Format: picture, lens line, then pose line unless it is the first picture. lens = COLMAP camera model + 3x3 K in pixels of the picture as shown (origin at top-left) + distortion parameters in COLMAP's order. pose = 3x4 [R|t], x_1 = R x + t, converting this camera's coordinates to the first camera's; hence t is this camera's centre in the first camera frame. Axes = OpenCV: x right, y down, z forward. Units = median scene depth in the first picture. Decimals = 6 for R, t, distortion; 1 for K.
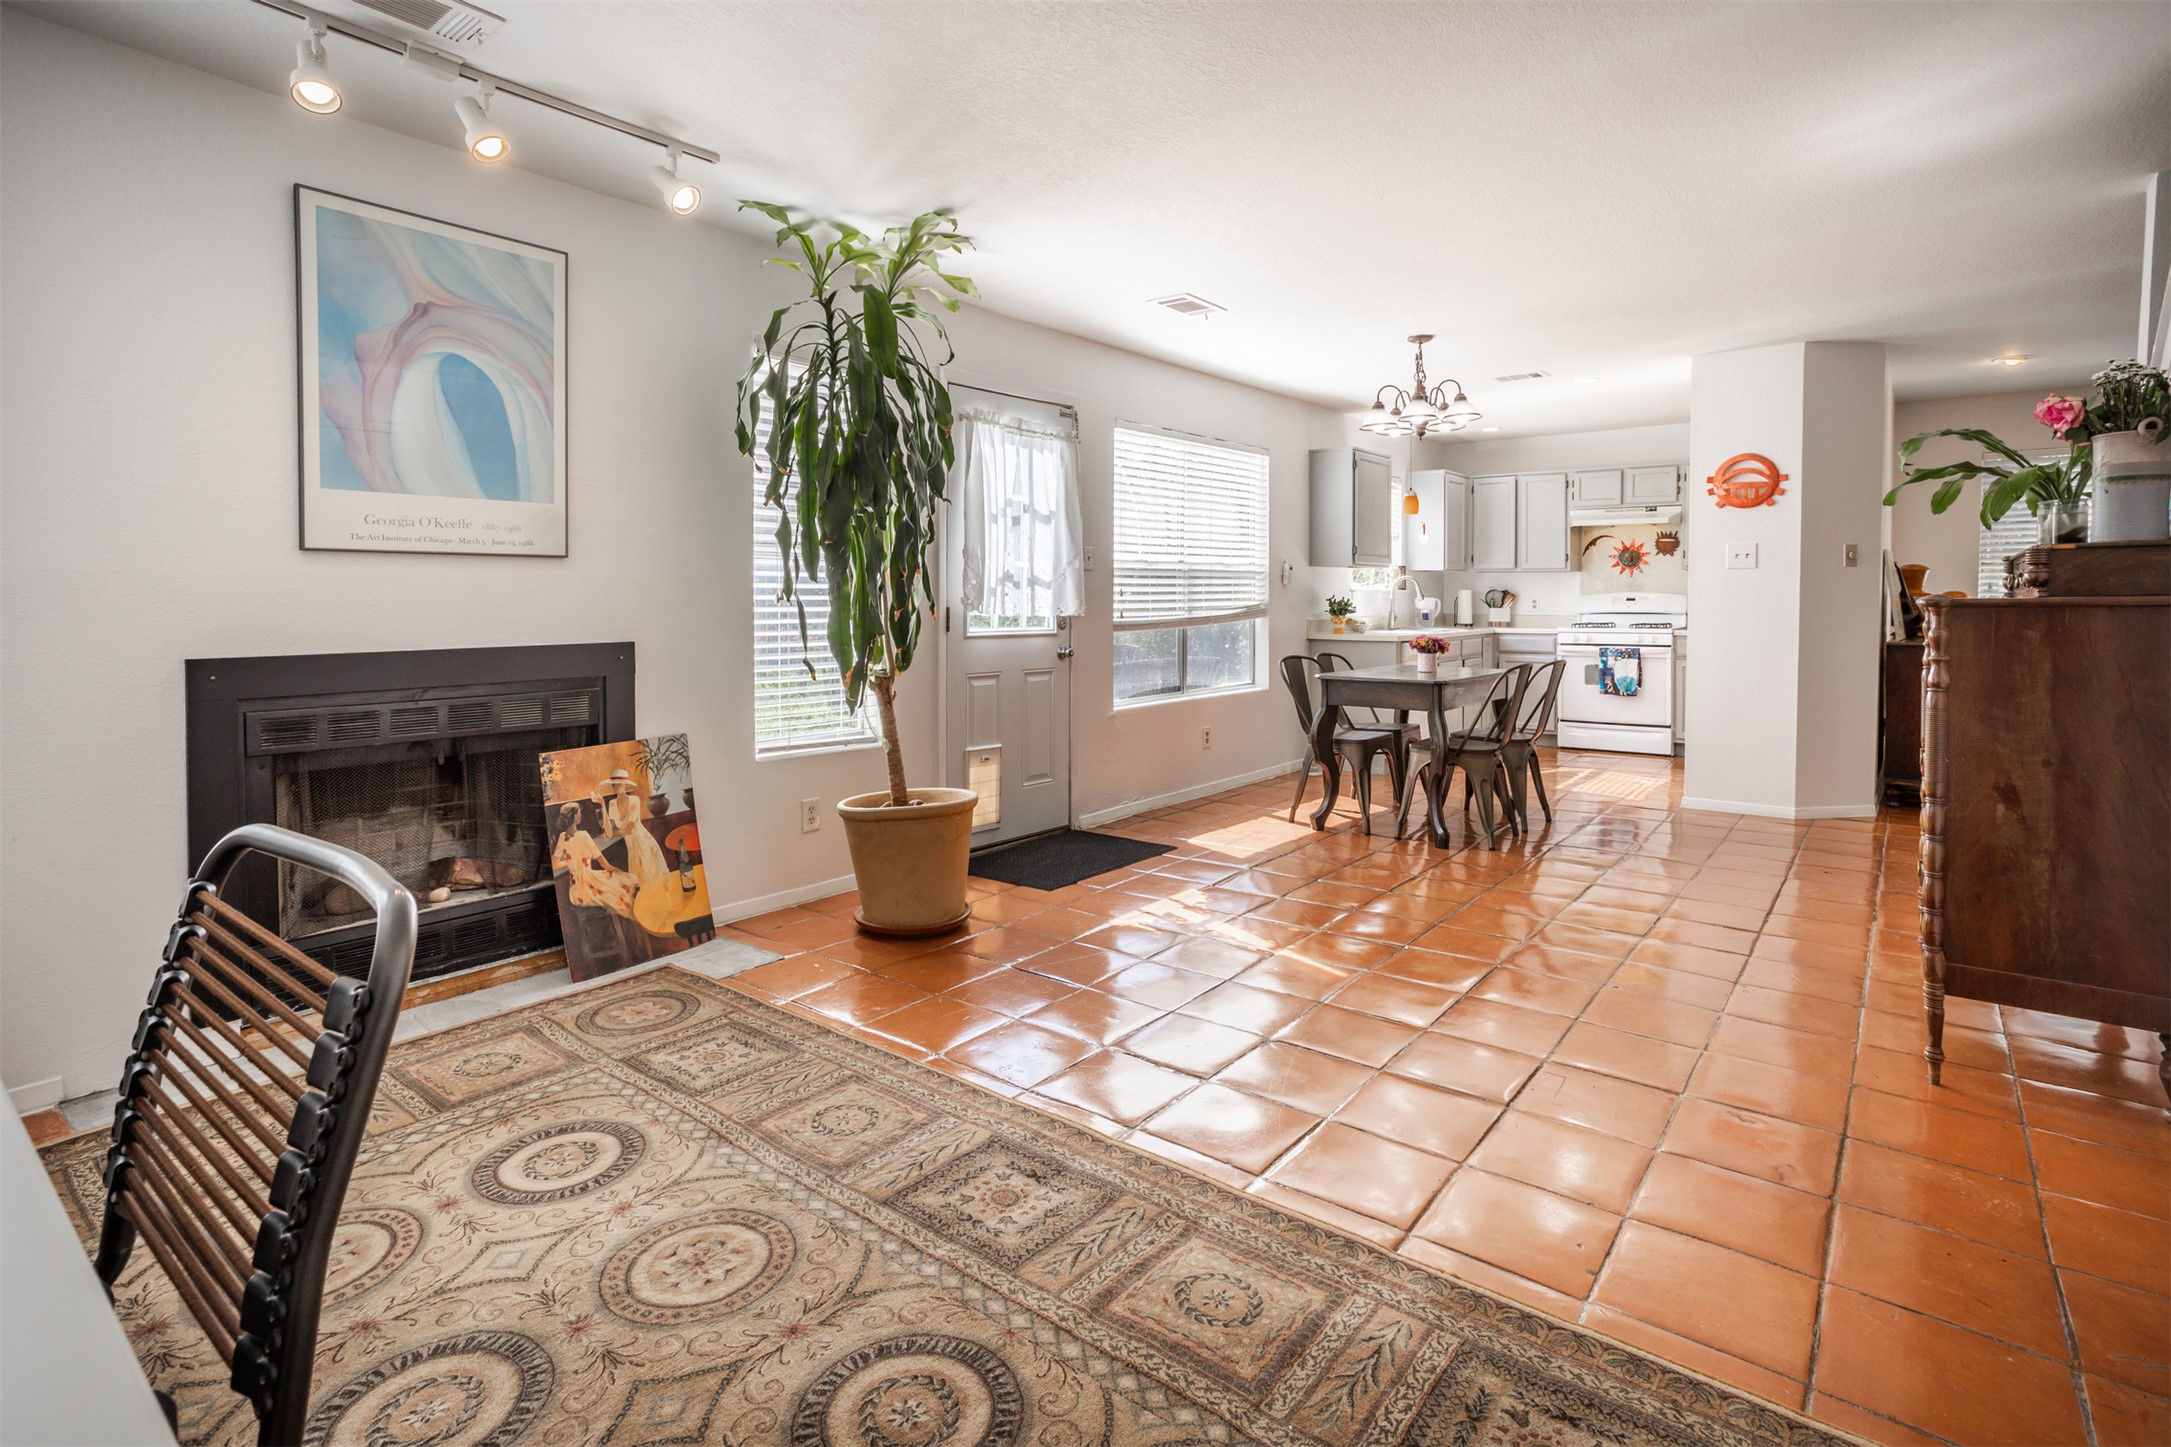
lens RADIAL K [[1078.6, 0, 1083.5], [0, 1078.6, 625.2], [0, 0, 1]] dist [-0.067663, 0.049623]
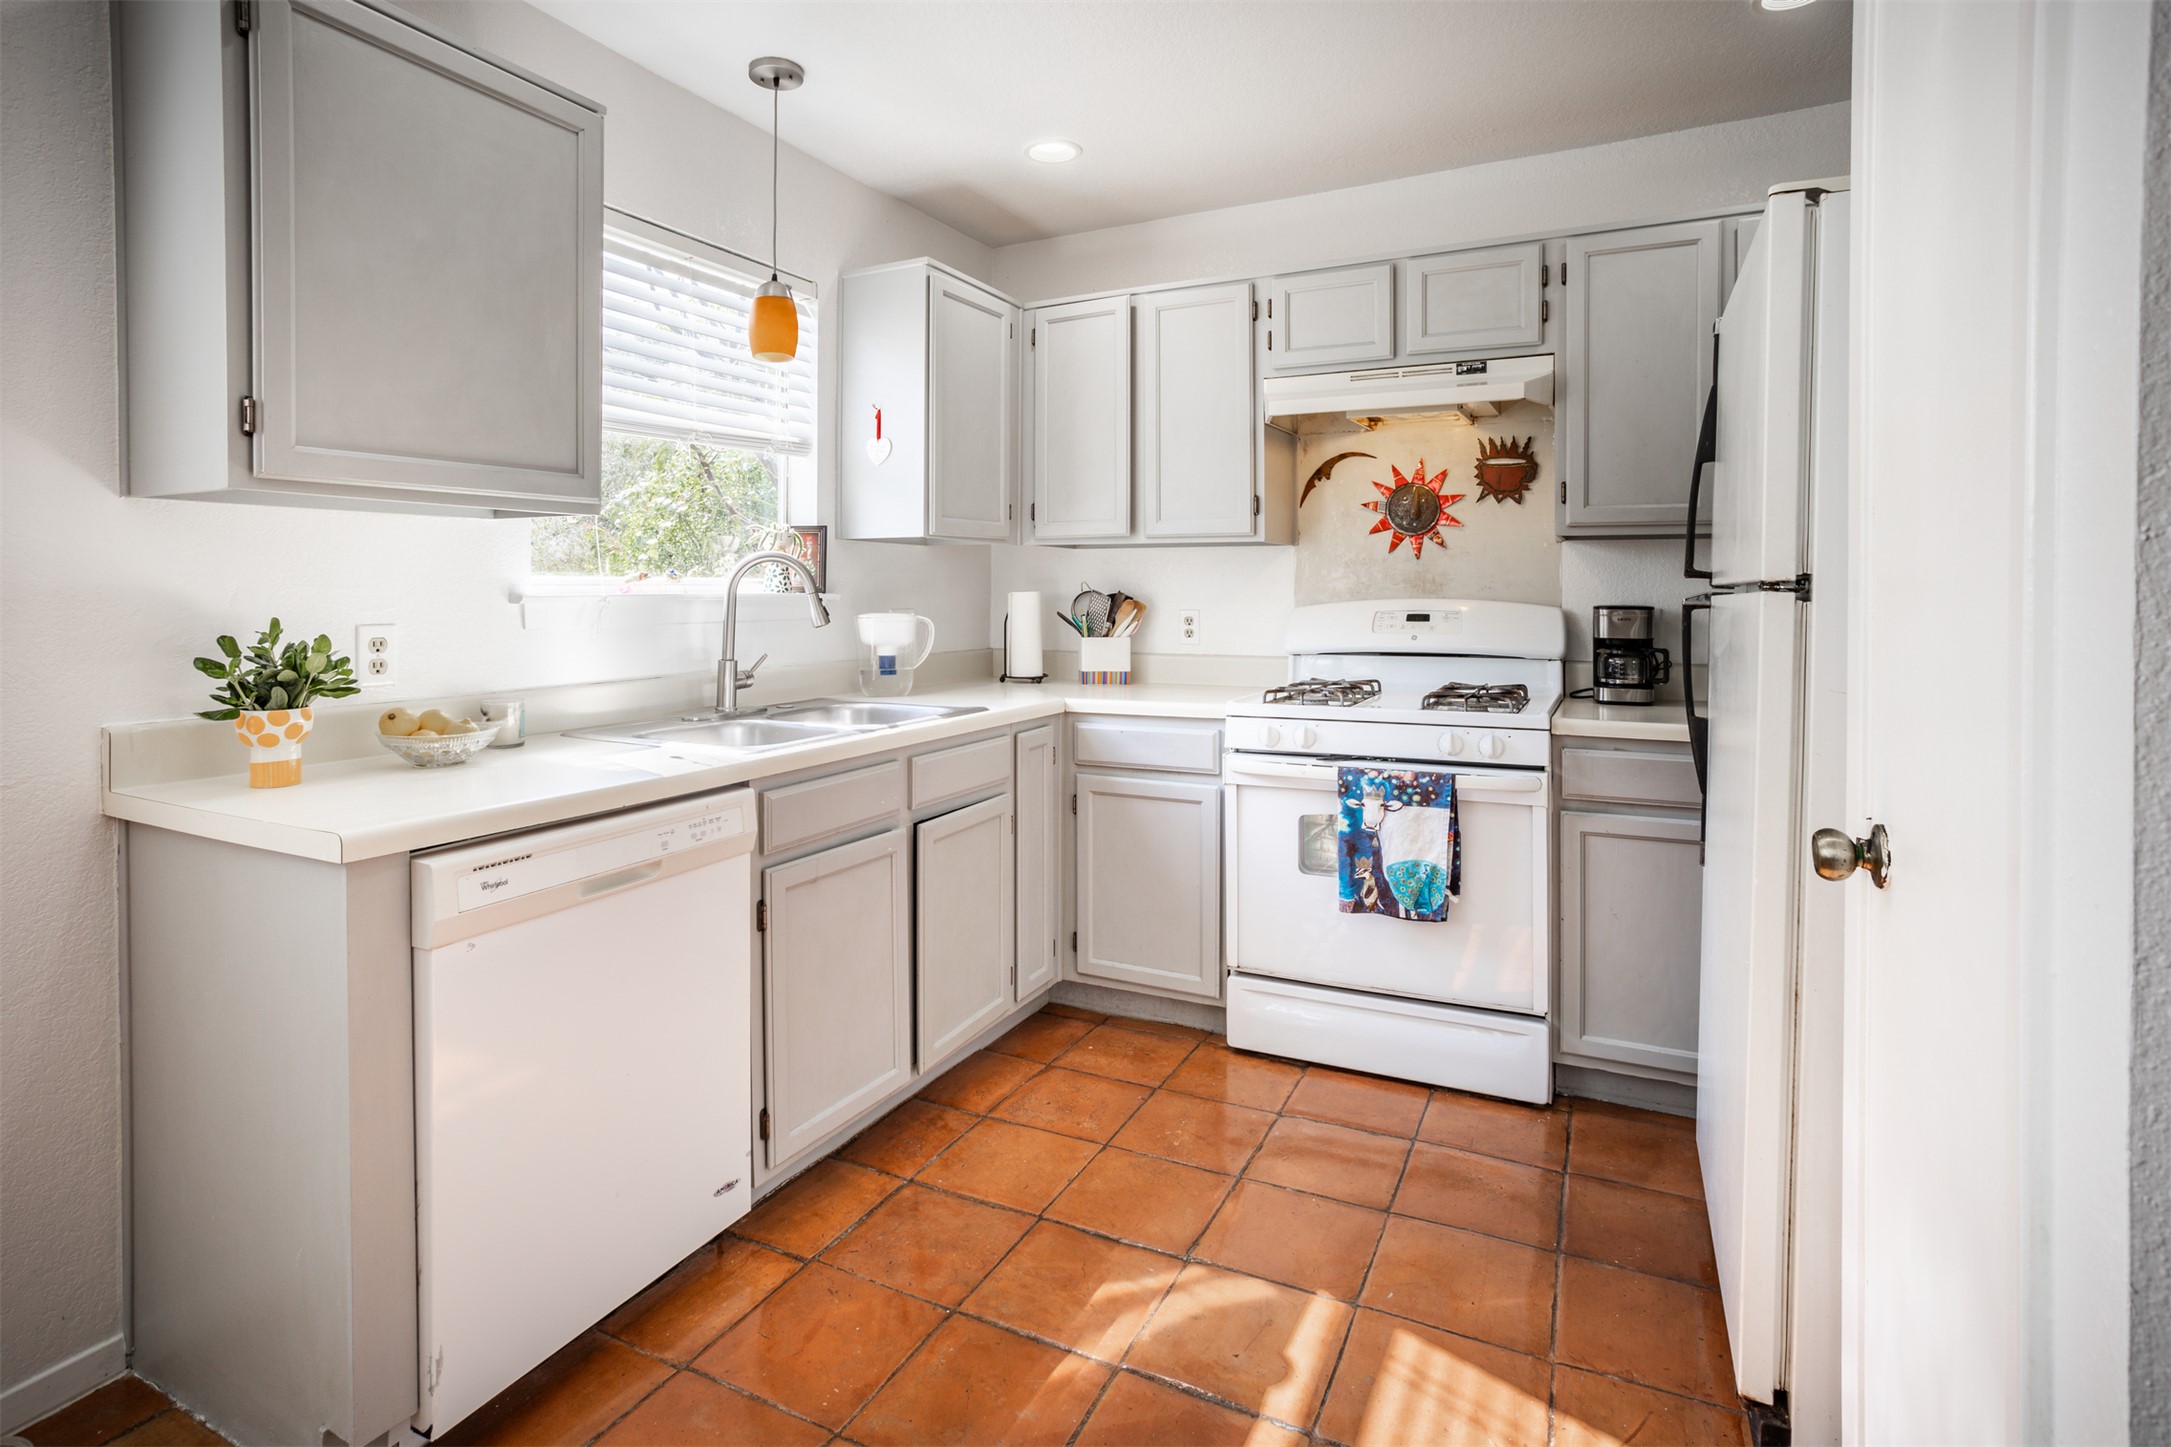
lens RADIAL K [[1085.8, 0, 1078.6], [0, 1085.8, 584.9], [0, 0, 1]] dist [-0.039364, 0.000093]
pose [[0.980547, 0.000665, 0.196285, 0.335231], [0.005953, 0.999434, -0.033123, -0.024895], [-0.196196, 0.033647, 0.979987, 0.675540]]
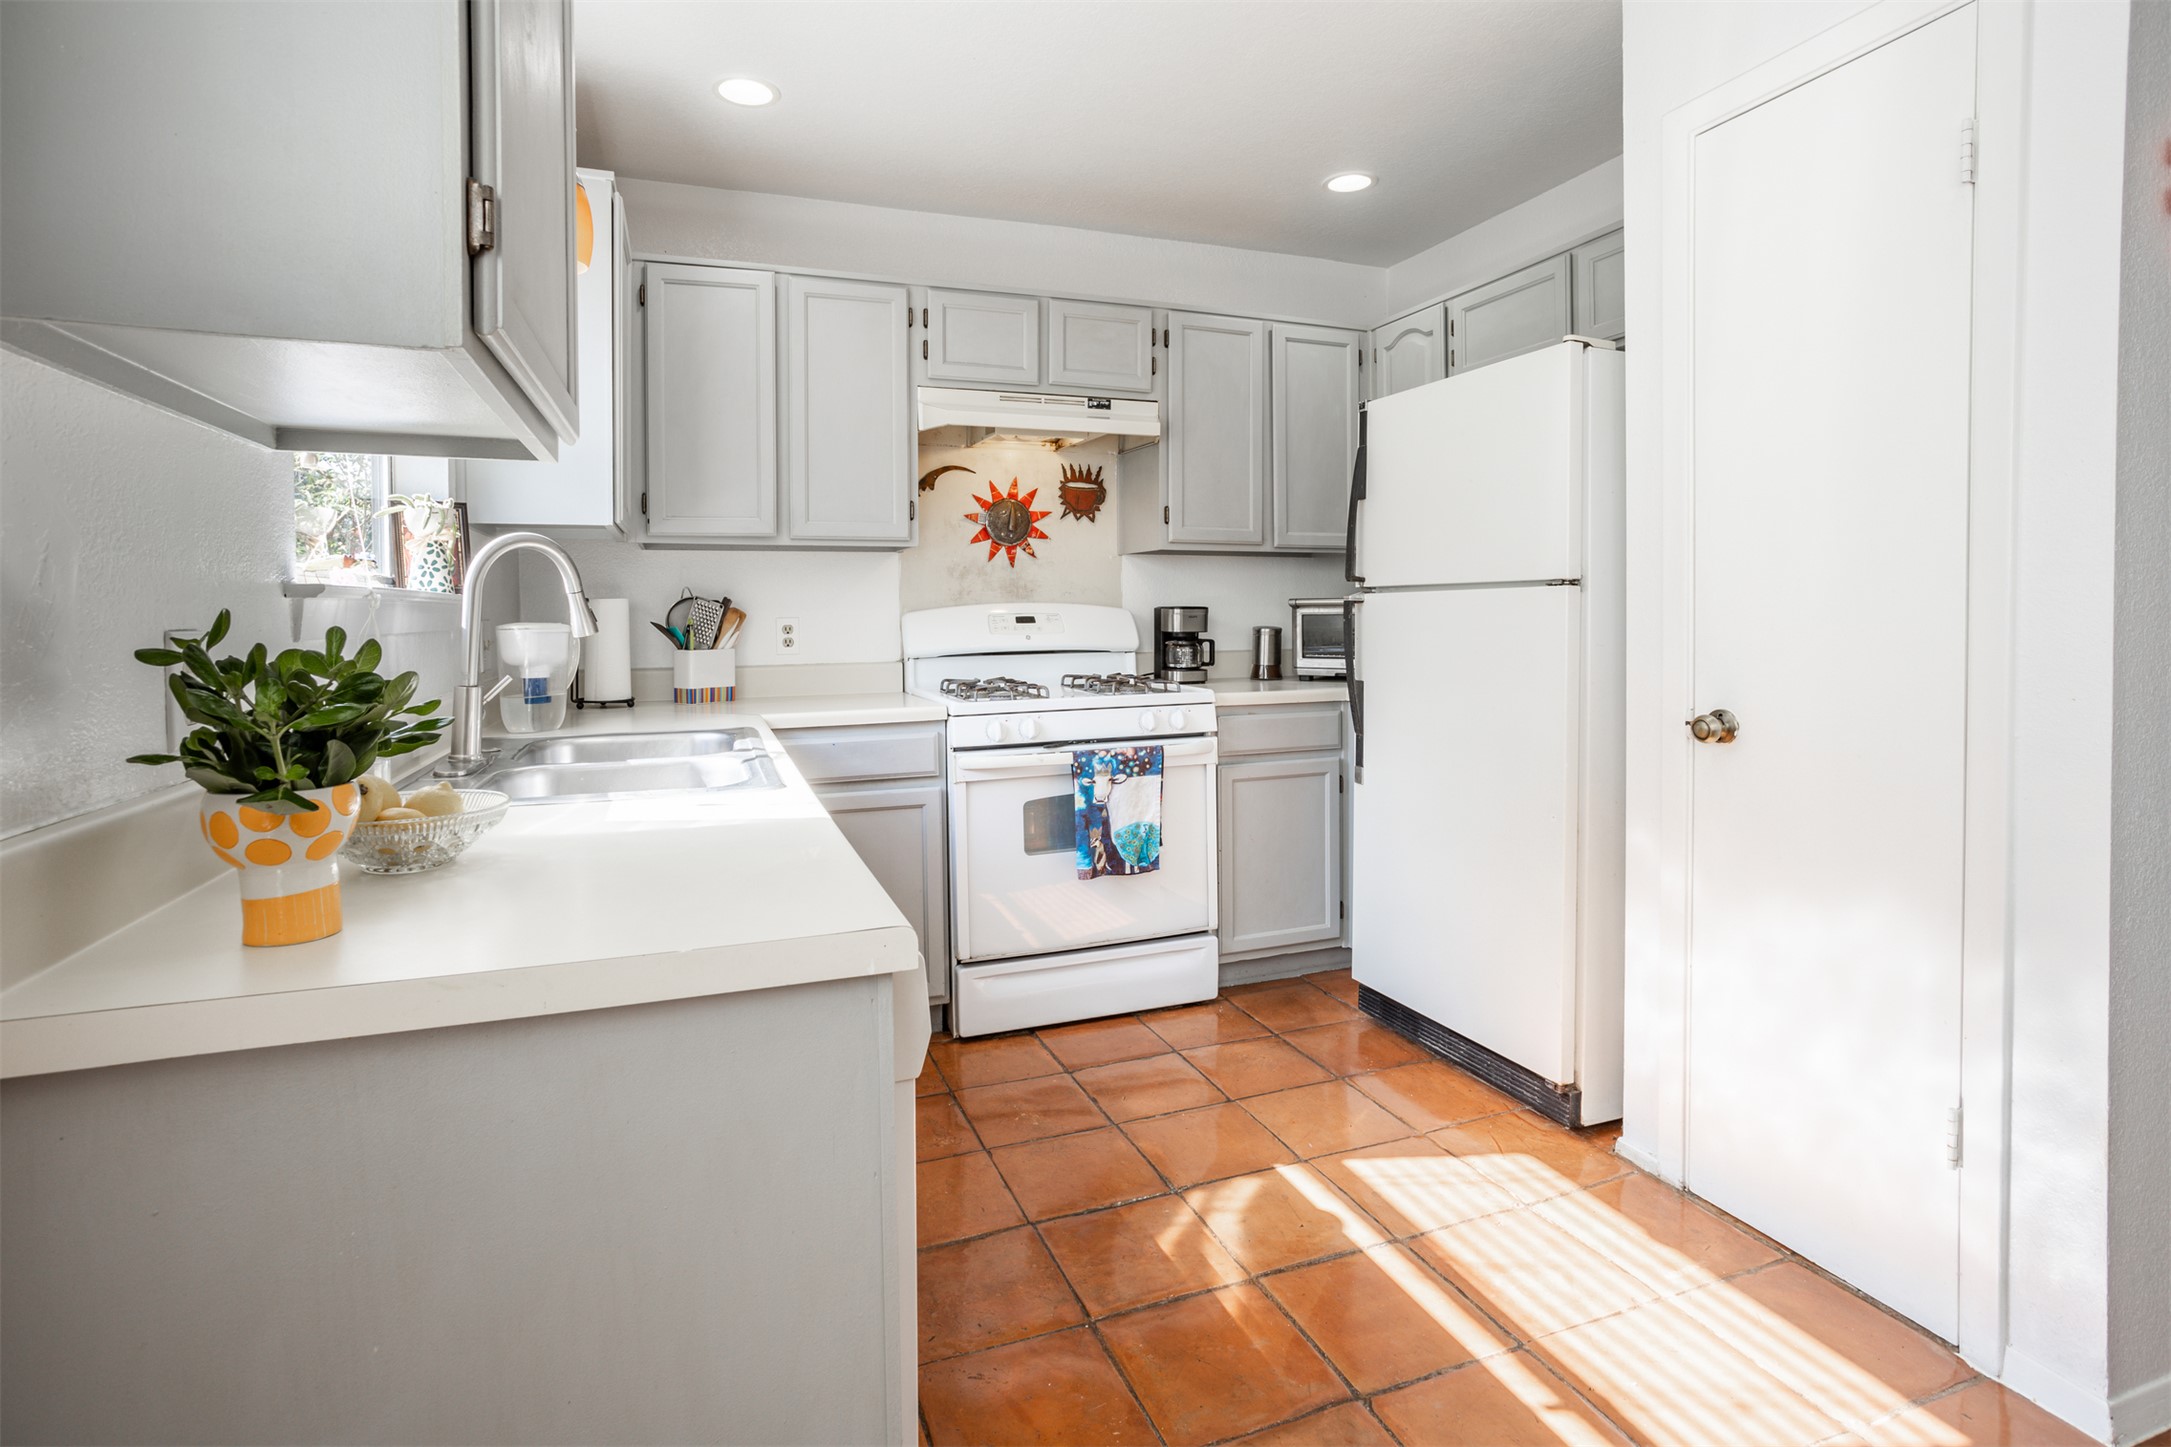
lens RADIAL K [[1078.6, 0, 1083.5], [0, 1078.6, 625.2], [0, 0, 1]] dist [-0.067663, 0.049623]
pose [[0.517249, -0.016389, 0.855678, 0.168536], [0.033619, 0.999434, -0.001180, -0.021819], [-0.855175, 0.029378, 0.517507, 0.793000]]
